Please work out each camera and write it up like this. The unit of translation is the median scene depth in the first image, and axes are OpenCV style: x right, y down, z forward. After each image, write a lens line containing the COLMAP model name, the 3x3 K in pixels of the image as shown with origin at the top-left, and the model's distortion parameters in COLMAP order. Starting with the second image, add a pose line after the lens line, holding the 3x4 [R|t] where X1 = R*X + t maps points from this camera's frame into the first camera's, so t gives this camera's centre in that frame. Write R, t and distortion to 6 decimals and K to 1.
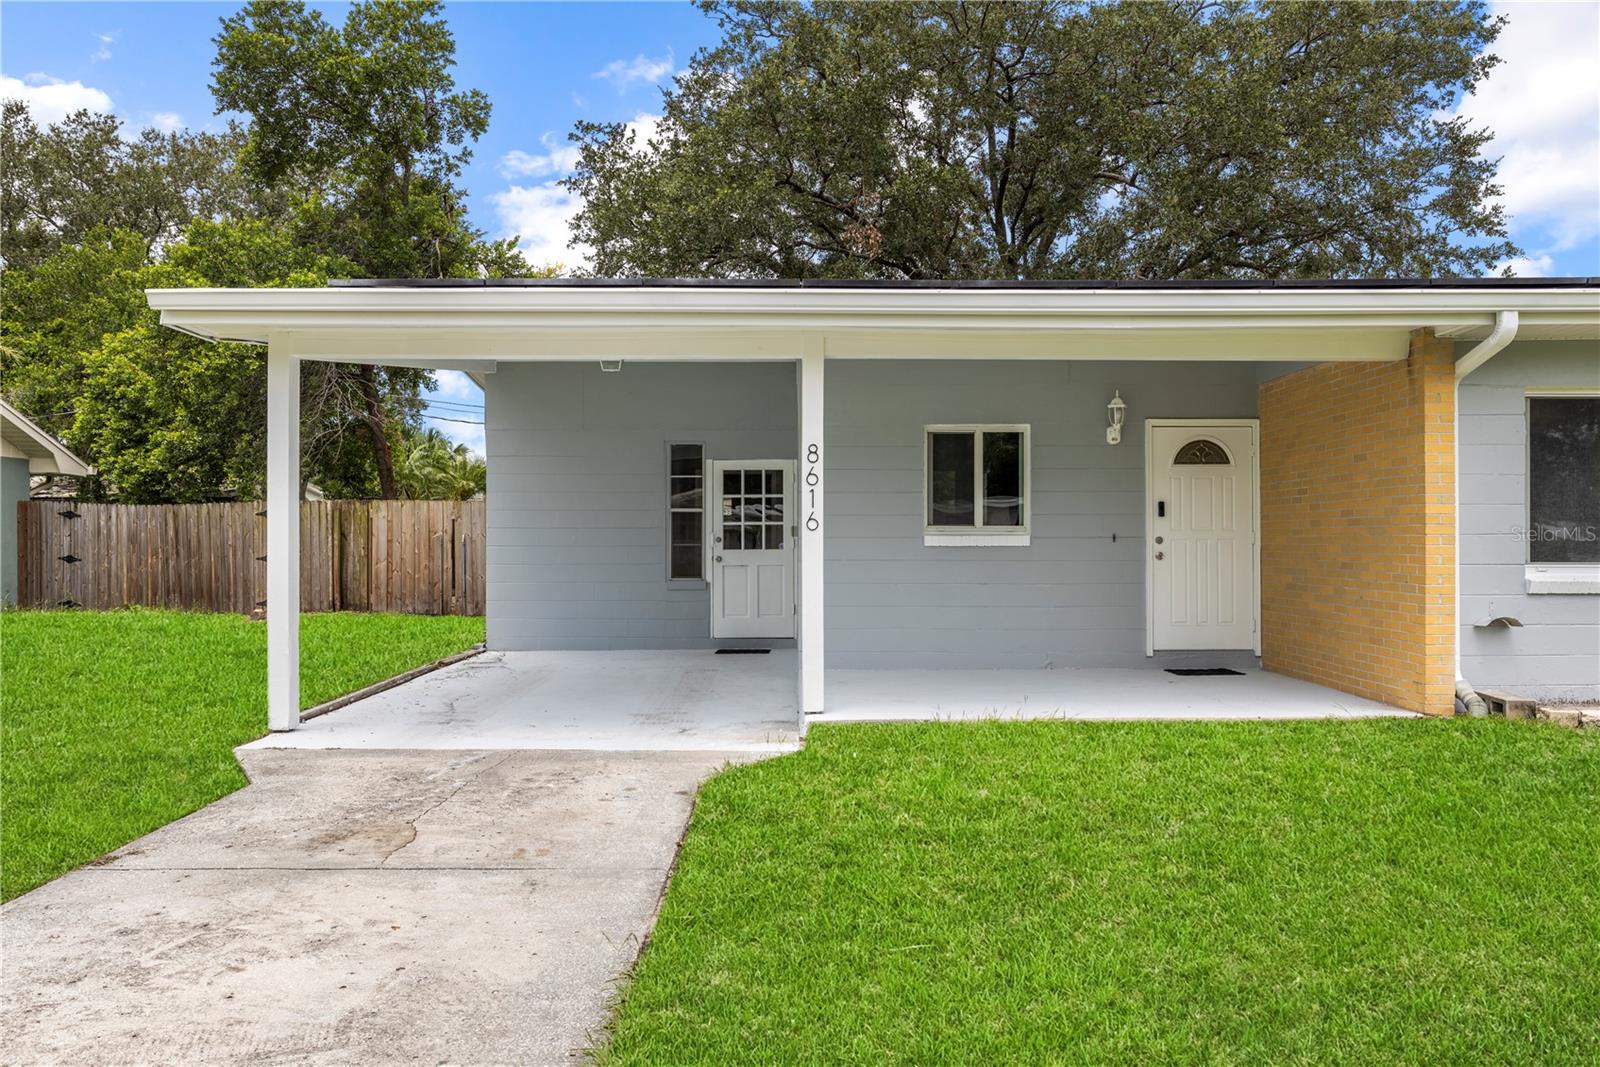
lens RADIAL K [[1118.3, 0, 800.0], [0, 1118.3, 533.5], [0, 0, 1]] dist [-0.002568, -0.000388]
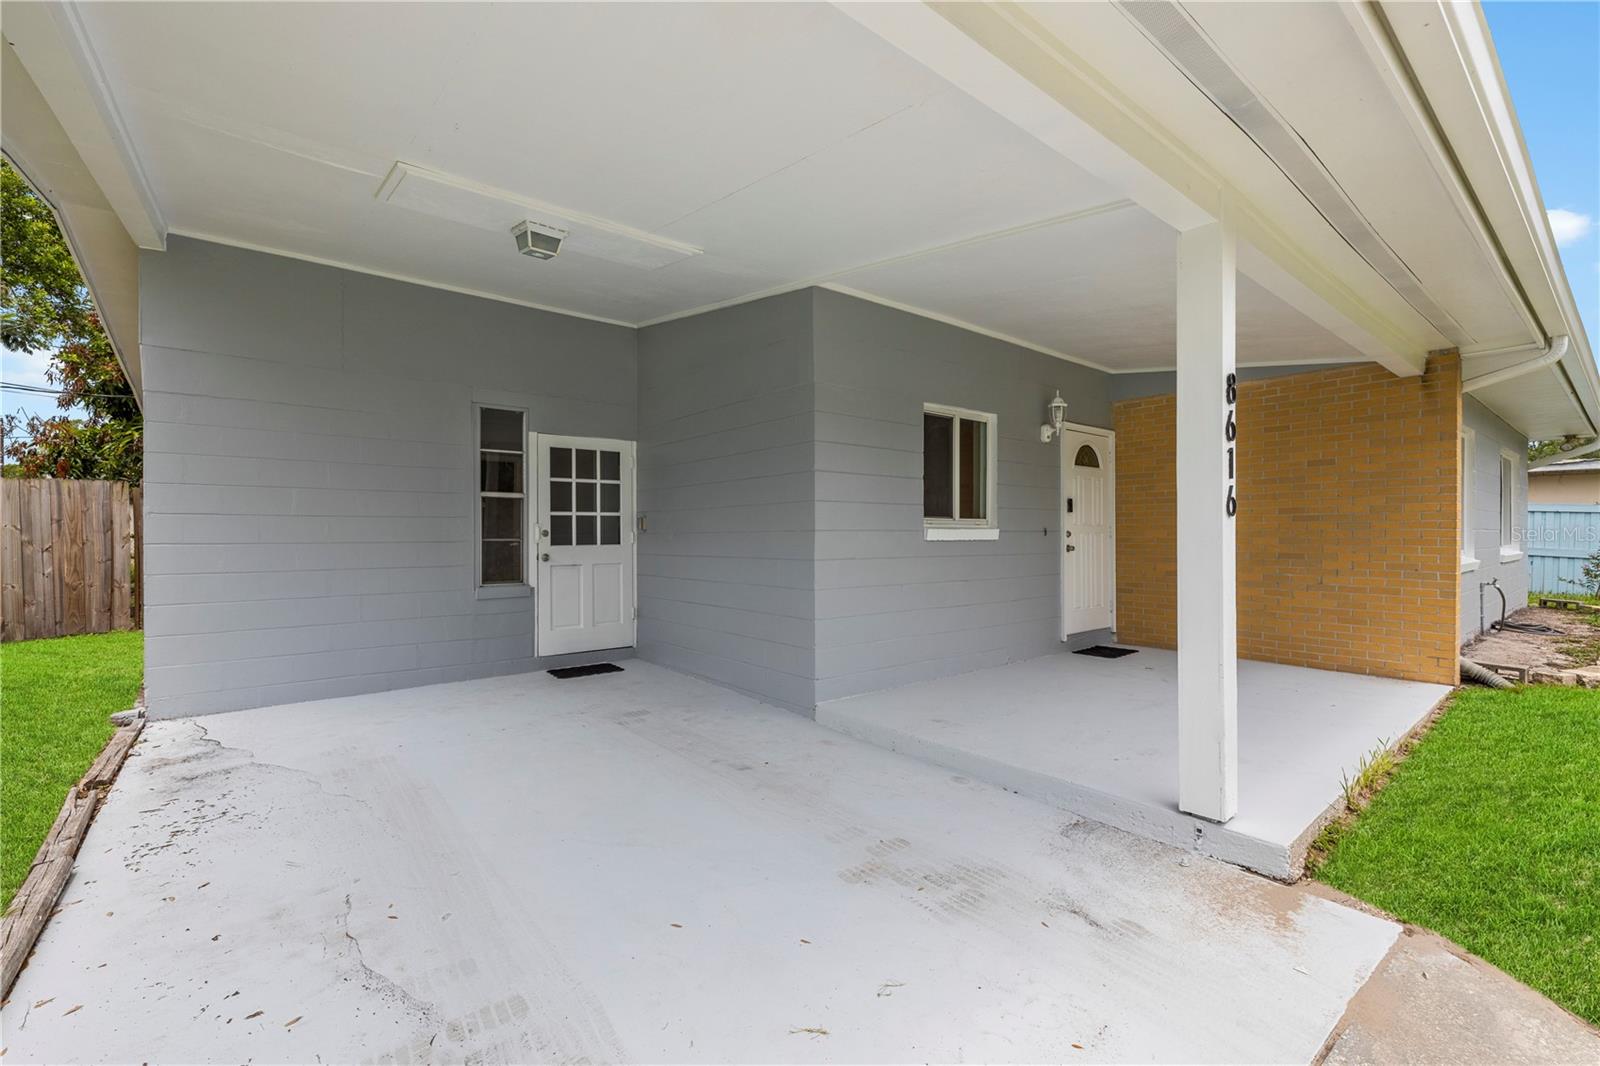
lens RADIAL K [[690.5, 0, 785.1], [0, 690.5, 538.6], [0, 0, 1]] dist [-0.001064, 0.000093]
pose [[0.784441, -0.003887, 0.620191, -0.177470], [-0.003376, 0.999939, 0.010538, 0.002515], [-0.620194, -0.010360, 0.784380, 0.367849]]
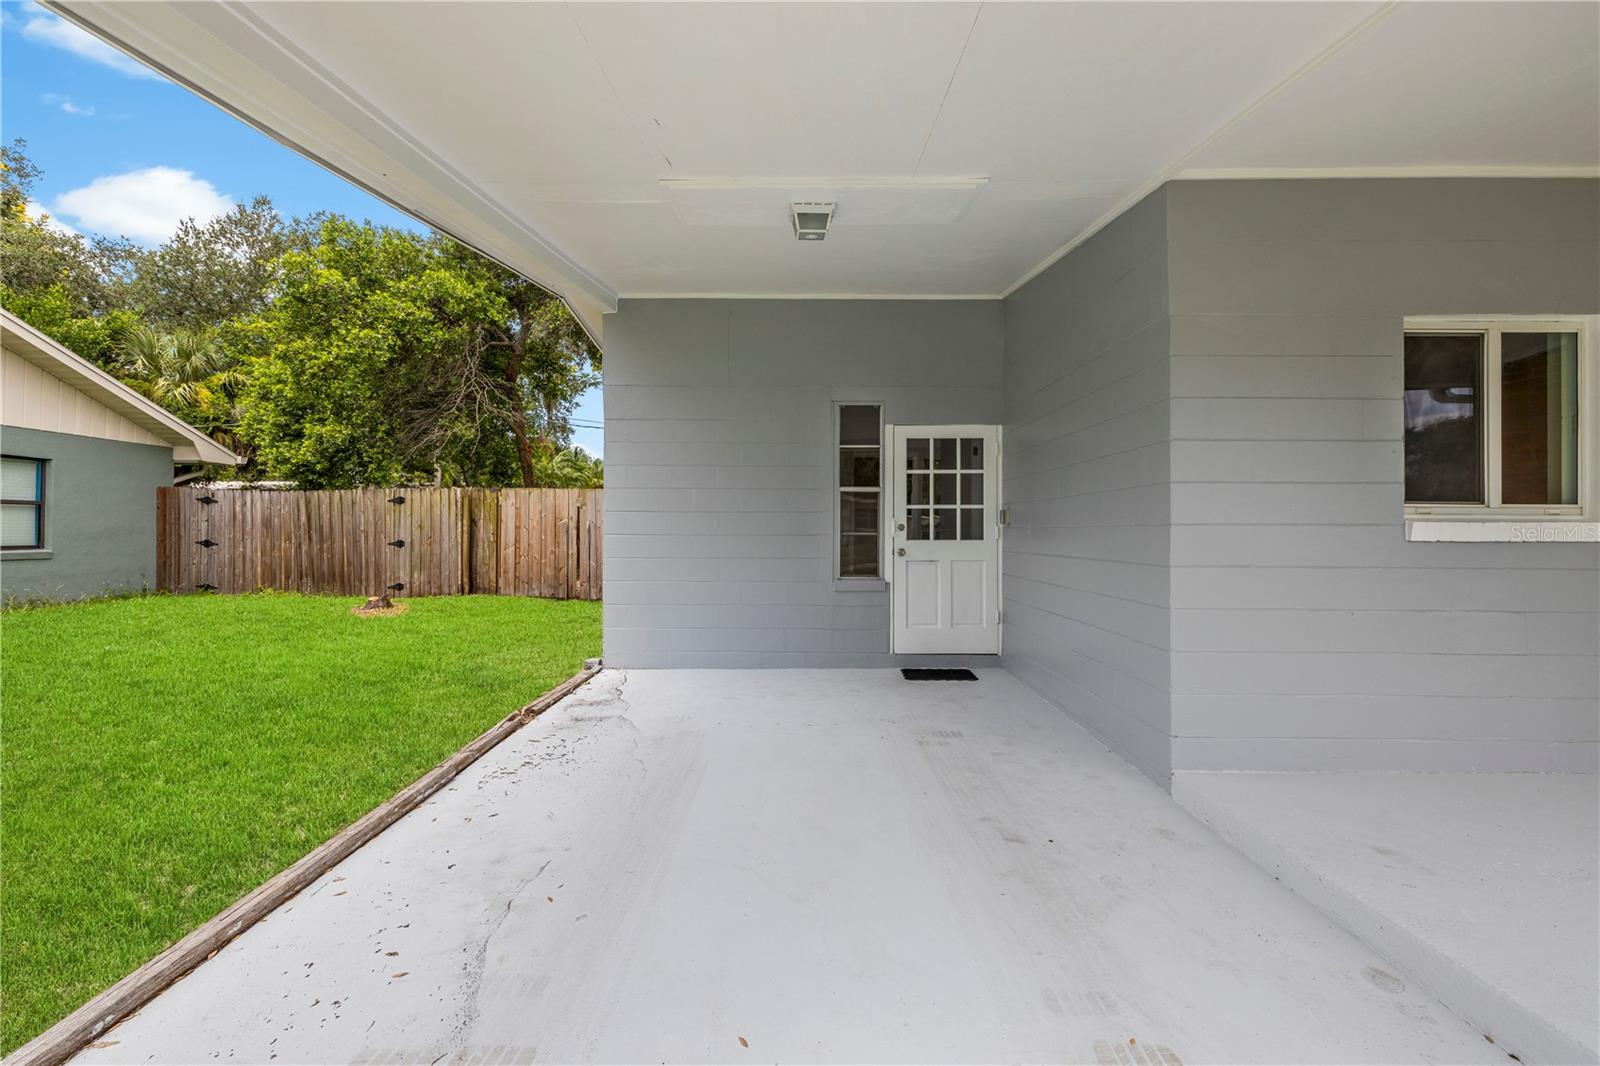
lens RADIAL K [[671.3, 0, 799.0], [0, 671.3, 521.4], [0, 0, 1]] dist [-0.000673, 0.000227]
pose [[0.999943, 0.004312, -0.009758, -0.101153], [-0.004347, 0.999984, -0.003580, 0.002397], [0.009742, 0.003622, 0.999946, 0.386051]]
